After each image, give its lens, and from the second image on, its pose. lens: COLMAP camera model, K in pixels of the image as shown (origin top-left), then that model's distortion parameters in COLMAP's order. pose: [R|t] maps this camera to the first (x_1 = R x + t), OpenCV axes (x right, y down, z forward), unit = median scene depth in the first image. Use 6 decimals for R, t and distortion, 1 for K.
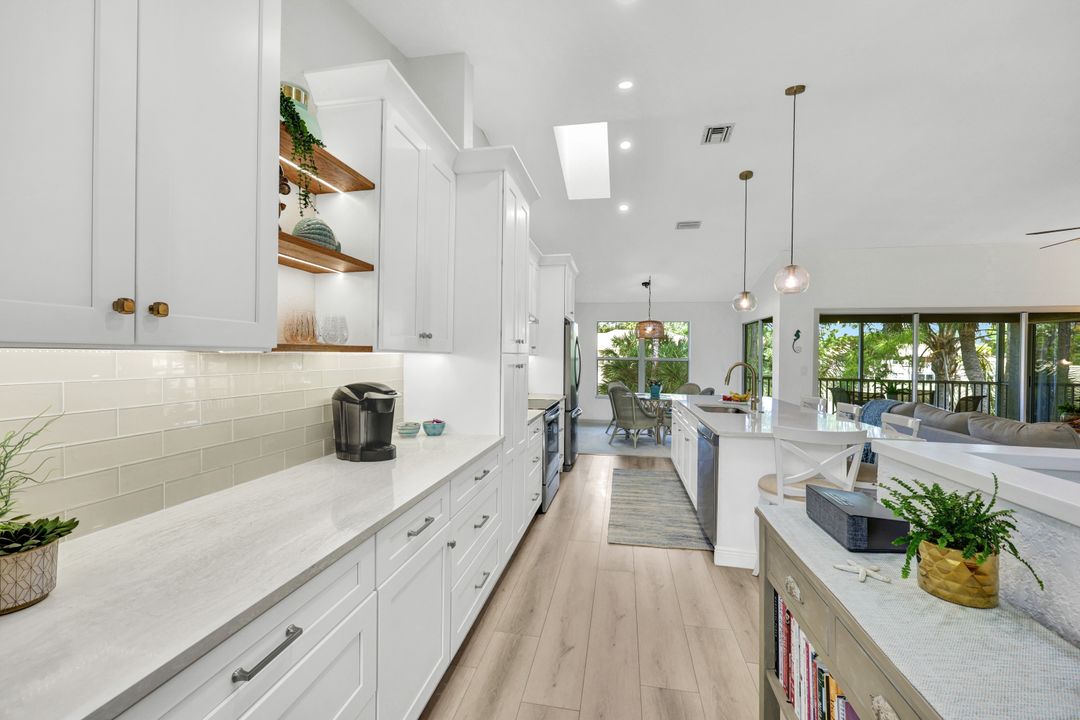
lens RADIAL K [[431.2, 0, 538.9], [0, 431.2, 361.0], [0, 0, 1]] dist [-0.003731, 0.000718]
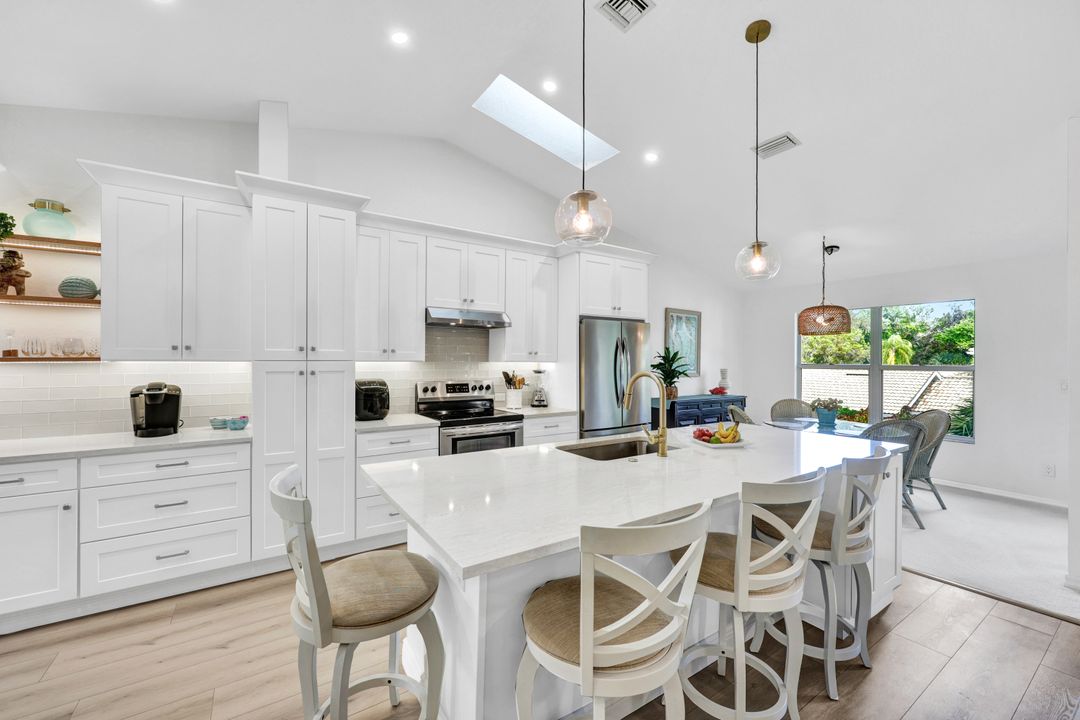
lens RADIAL K [[431.2, 0, 539.5], [0, 431.2, 360.2], [0, 0, 1]] dist [-0.003731, 0.000718]
pose [[0.697225, -0.011636, -0.716758, 0.529870], [-0.003923, 0.999791, -0.020047, 0.000439], [0.716842, 0.016789, 0.697034, 0.334738]]
